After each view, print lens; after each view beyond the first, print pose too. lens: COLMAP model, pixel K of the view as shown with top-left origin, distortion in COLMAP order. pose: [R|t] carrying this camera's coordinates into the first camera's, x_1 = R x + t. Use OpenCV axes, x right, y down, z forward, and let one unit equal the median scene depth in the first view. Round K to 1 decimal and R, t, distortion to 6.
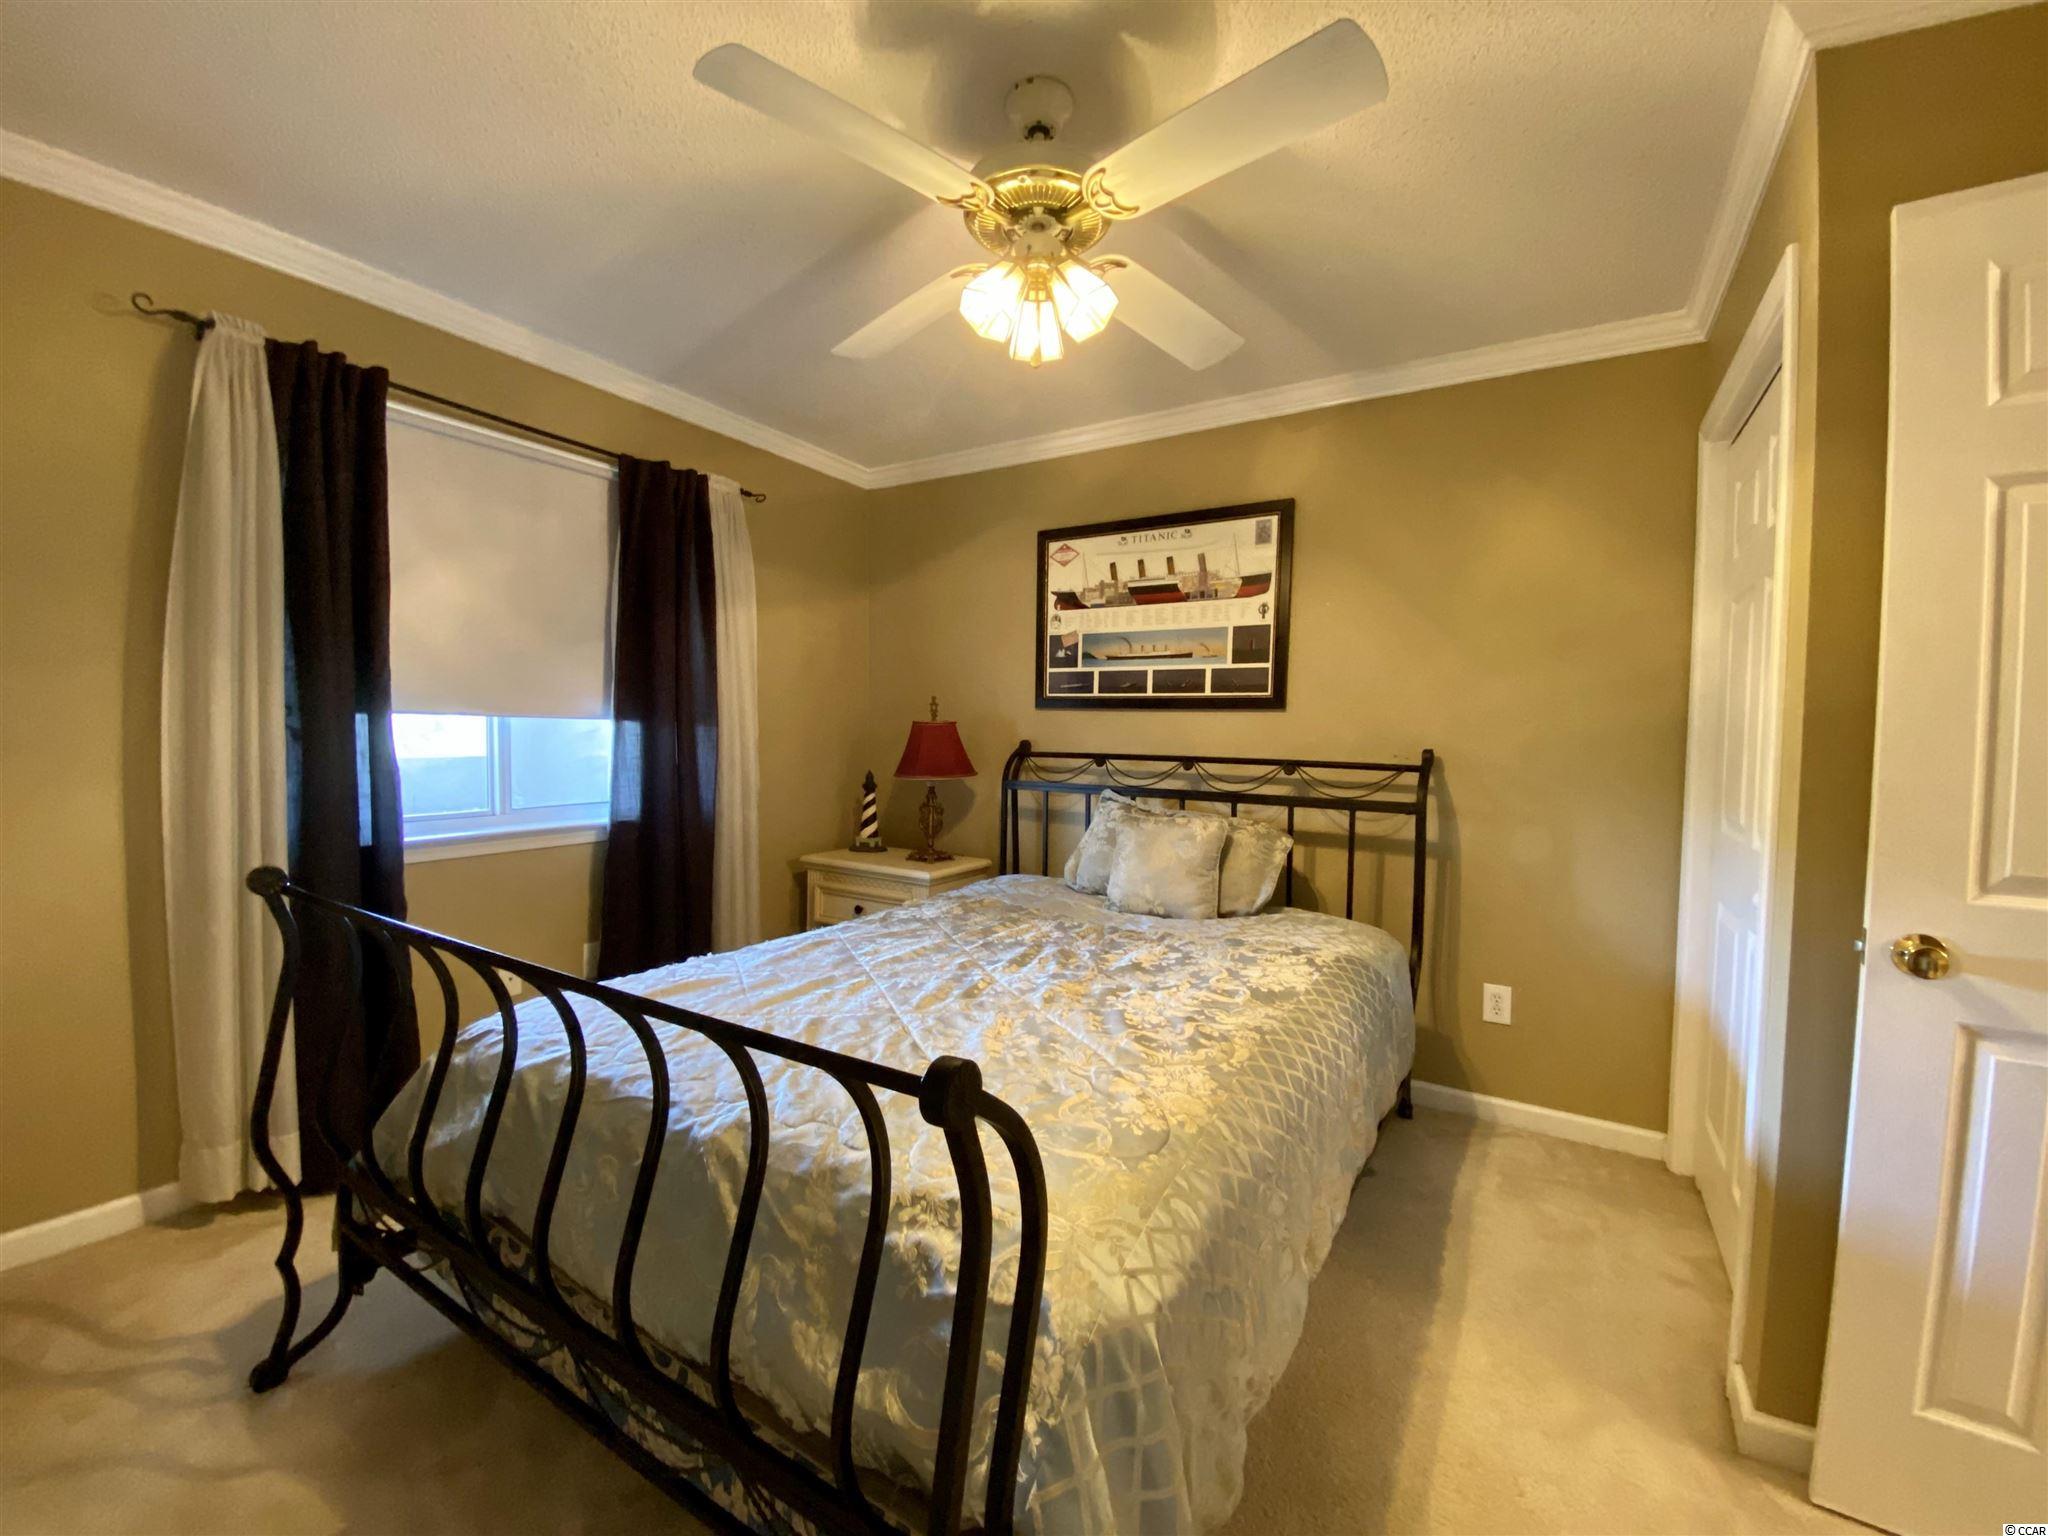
lens RADIAL K [[831.9, 0, 1018.0], [0, 831.9, 766.3], [0, 0, 1]] dist [0.014104, -0.016946]
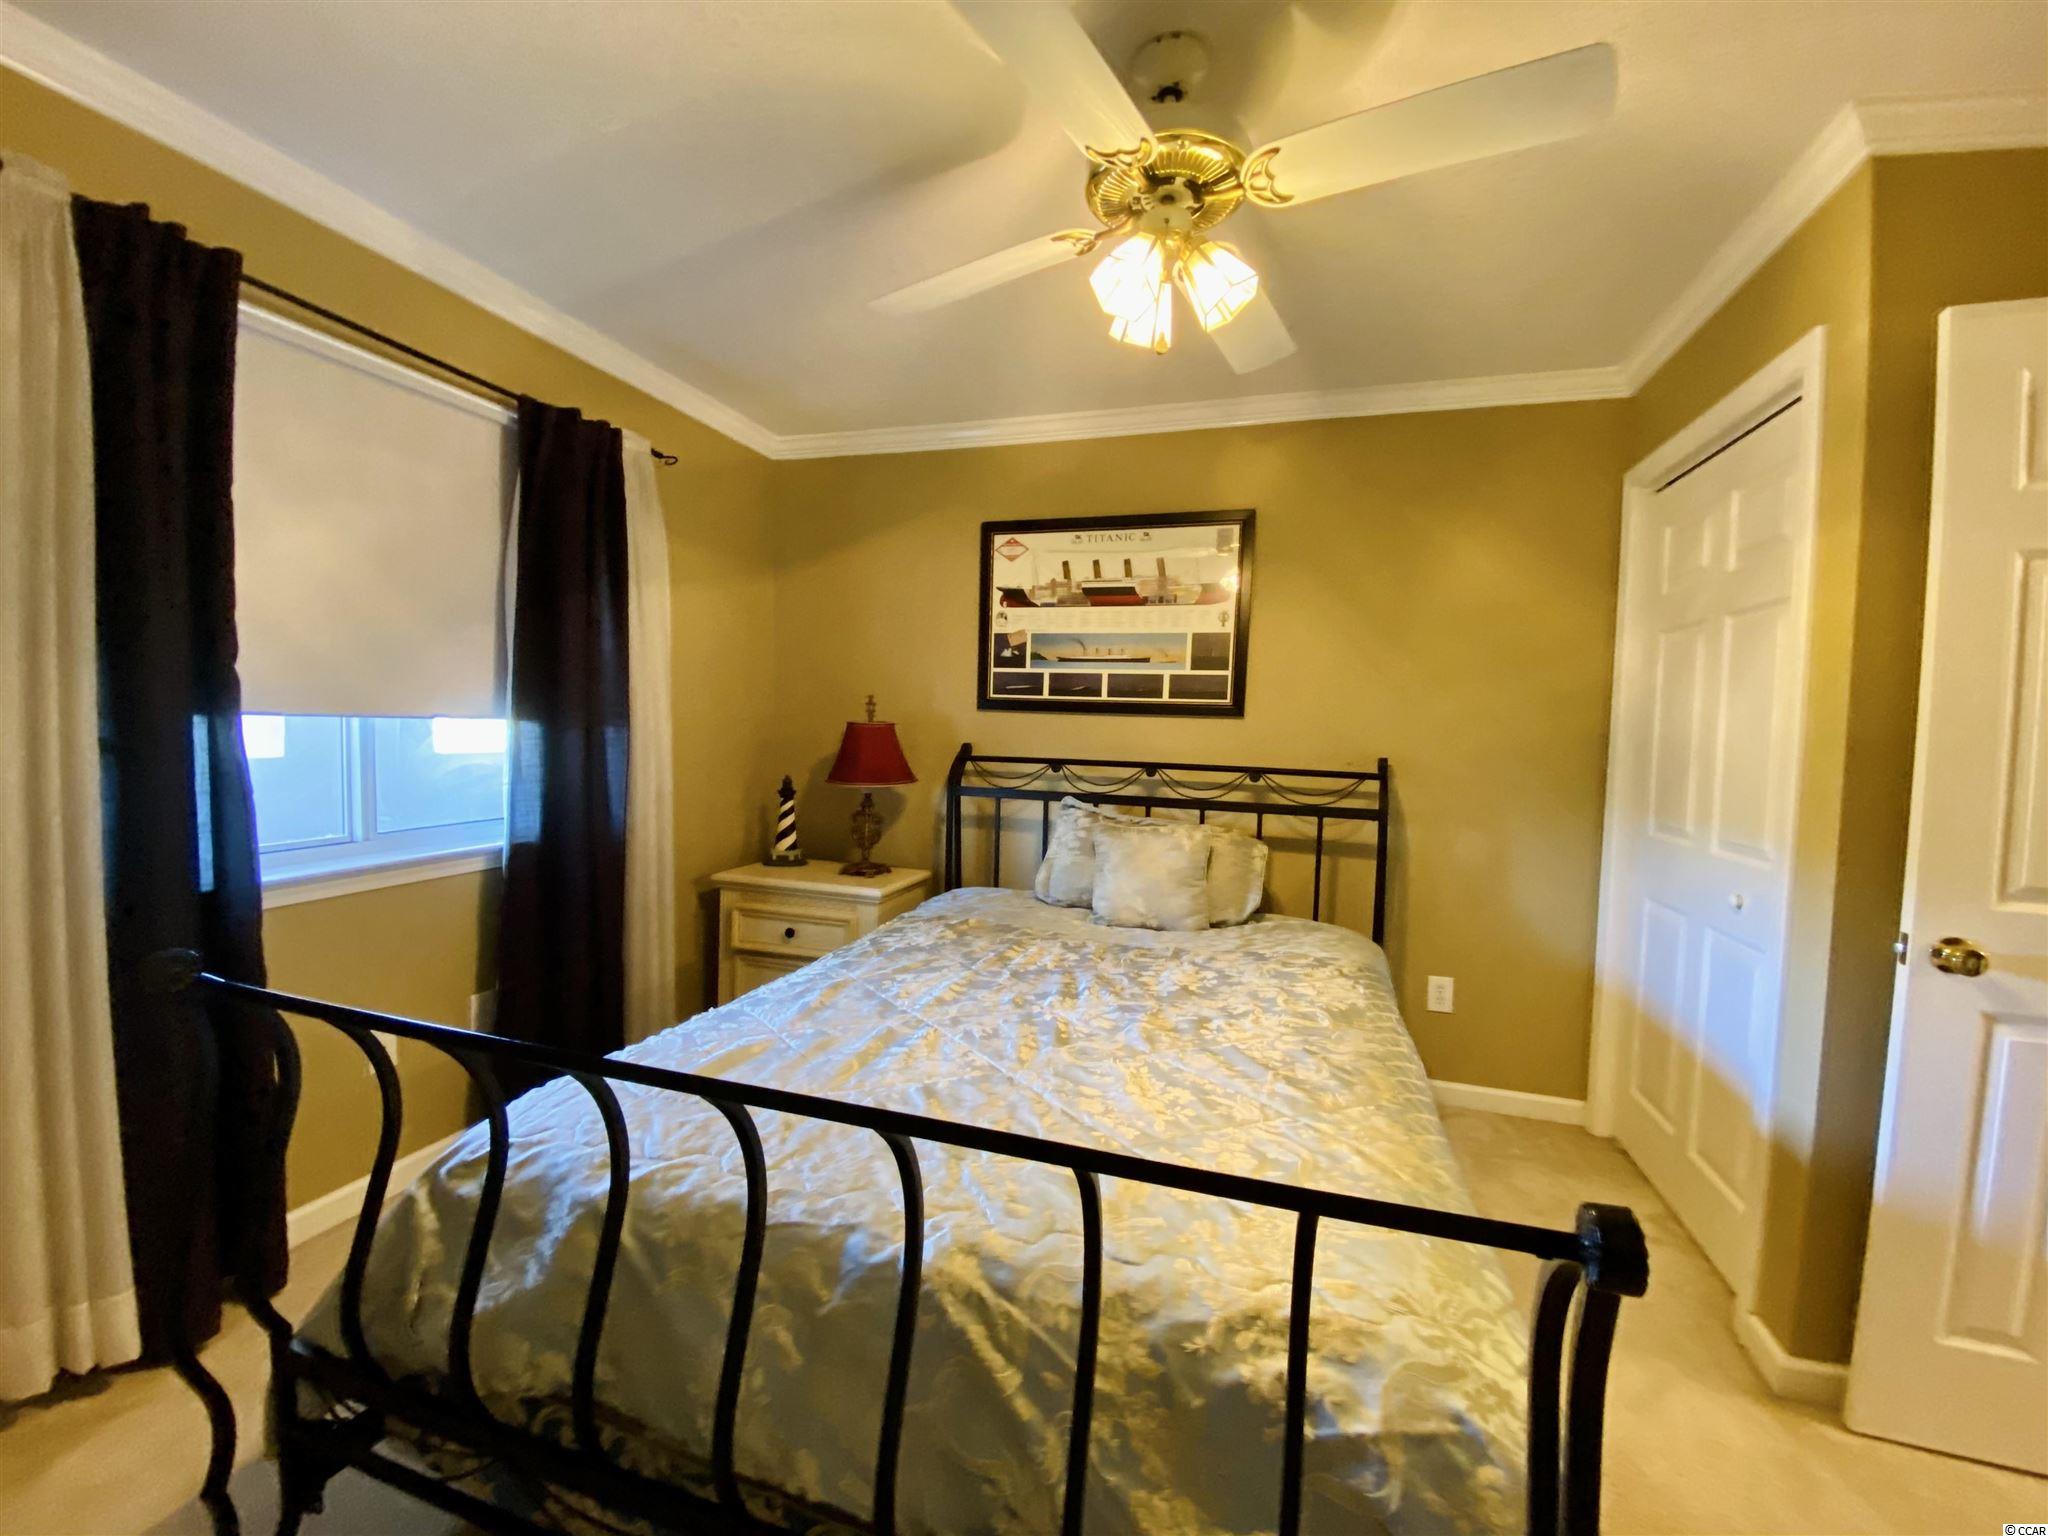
lens RADIAL K [[831.9, 0, 1005.8], [0, 831.9, 764.3], [0, 0, 1]] dist [0.014104, -0.016946]
pose [[0.969849, -0.002550, 0.243691, -0.259684], [-0.000769, 0.999908, 0.013526, -0.029648], [-0.243704, -0.013305, 0.969759, 0.105979]]
